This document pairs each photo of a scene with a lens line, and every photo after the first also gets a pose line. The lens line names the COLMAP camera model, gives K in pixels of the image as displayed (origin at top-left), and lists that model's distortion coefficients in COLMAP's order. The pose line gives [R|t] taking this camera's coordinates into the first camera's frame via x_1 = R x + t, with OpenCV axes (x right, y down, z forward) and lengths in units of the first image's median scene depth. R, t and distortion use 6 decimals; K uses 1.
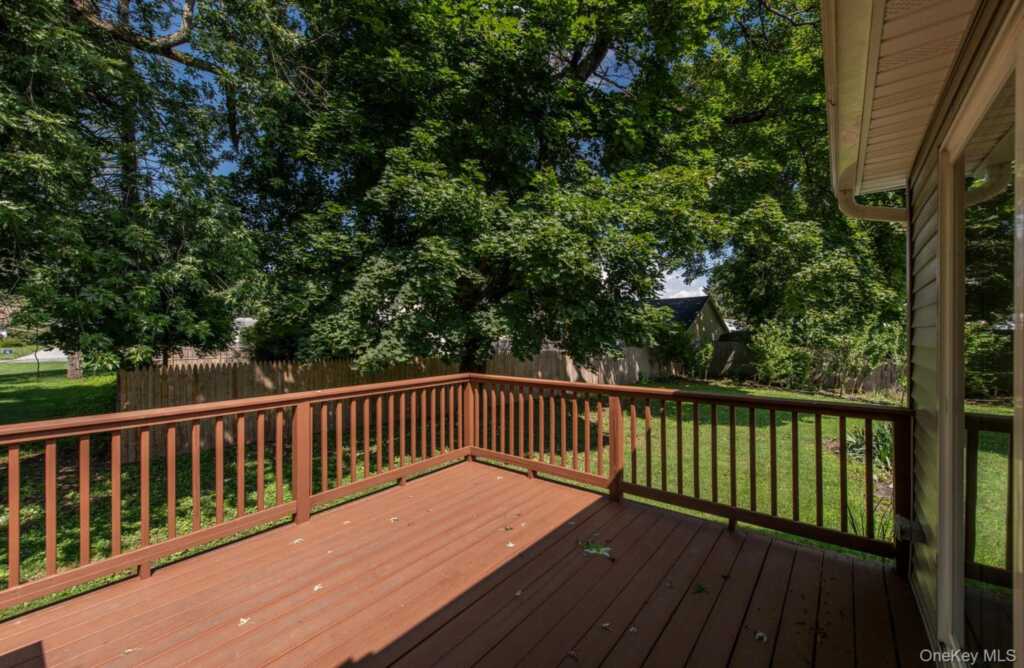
lens RADIAL K [[409.8, 0, 510.3], [0, 409.8, 331.7], [0, 0, 1]] dist [0.001456, 0.000070]
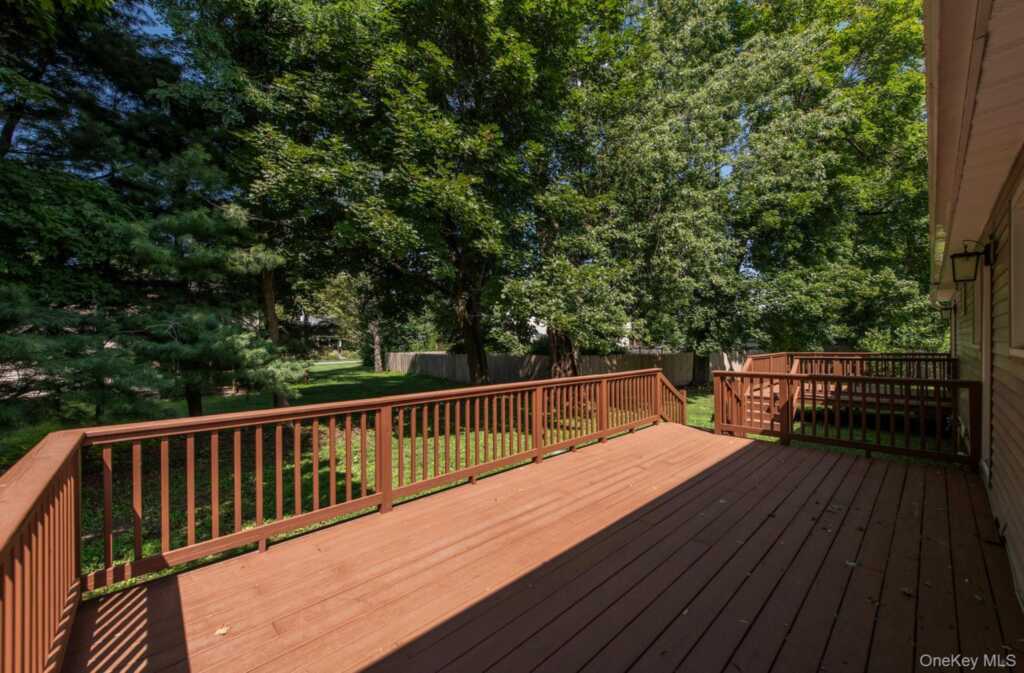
lens RADIAL K [[393.9, 0, 508.2], [0, 393.9, 344.9], [0, 0, 1]] dist [0.000798, 0.000370]
pose [[0.989674, -0.009506, -0.143018, -0.093166], [0.010657, 0.999917, 0.007285, 0.000555], [0.142937, -0.008734, 0.989693, -0.117076]]
